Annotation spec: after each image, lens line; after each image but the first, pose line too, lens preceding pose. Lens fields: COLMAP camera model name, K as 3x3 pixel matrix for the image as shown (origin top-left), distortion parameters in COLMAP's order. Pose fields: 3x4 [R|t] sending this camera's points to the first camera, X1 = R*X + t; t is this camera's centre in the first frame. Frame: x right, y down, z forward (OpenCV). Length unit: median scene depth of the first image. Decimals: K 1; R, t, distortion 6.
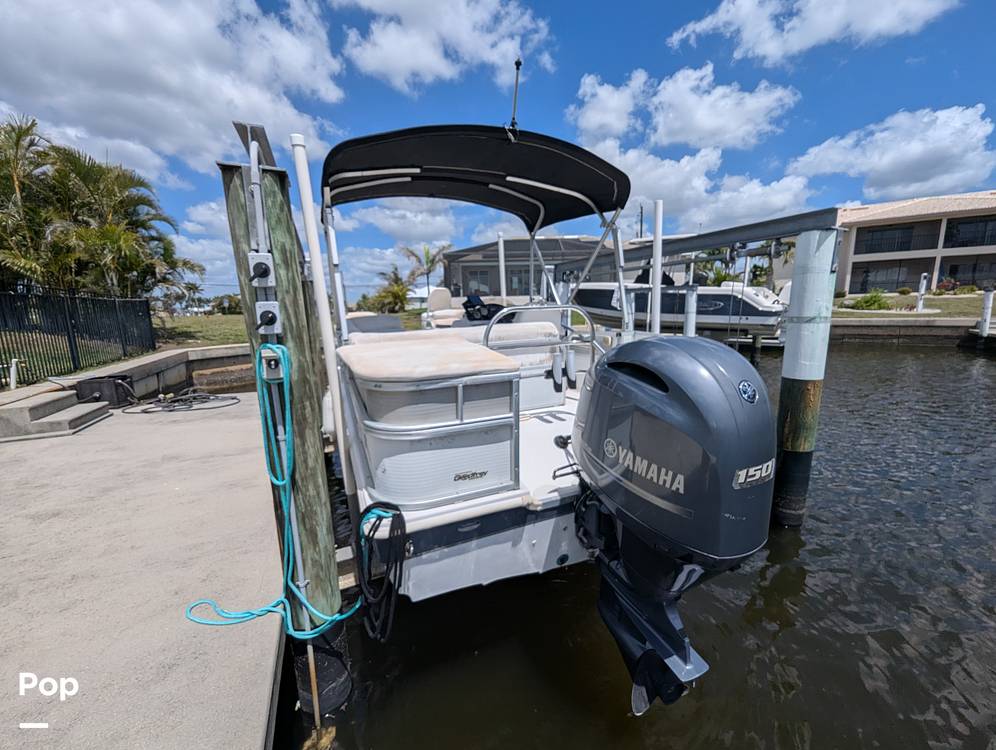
lens RADIAL K [[401.4, 0, 494.5], [0, 401.4, 342.8], [0, 0, 1]] dist [-0.035411, 0.017400]
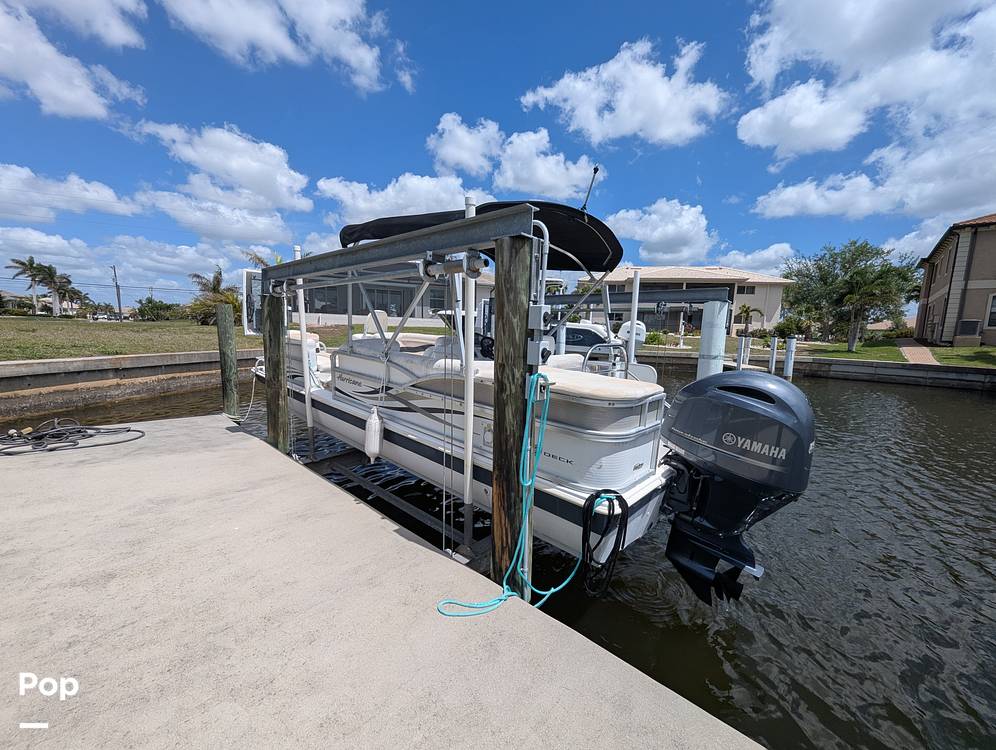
lens RADIAL K [[385.3, 0, 498.0], [0, 385.3, 375.0], [0, 0, 1]] dist [-0.000801, -0.000157]
pose [[0.911817, 0.008059, 0.410518, -0.114661], [-0.020255, 0.999473, 0.025369, -0.001884], [-0.410097, -0.031447, 0.911500, -0.004379]]
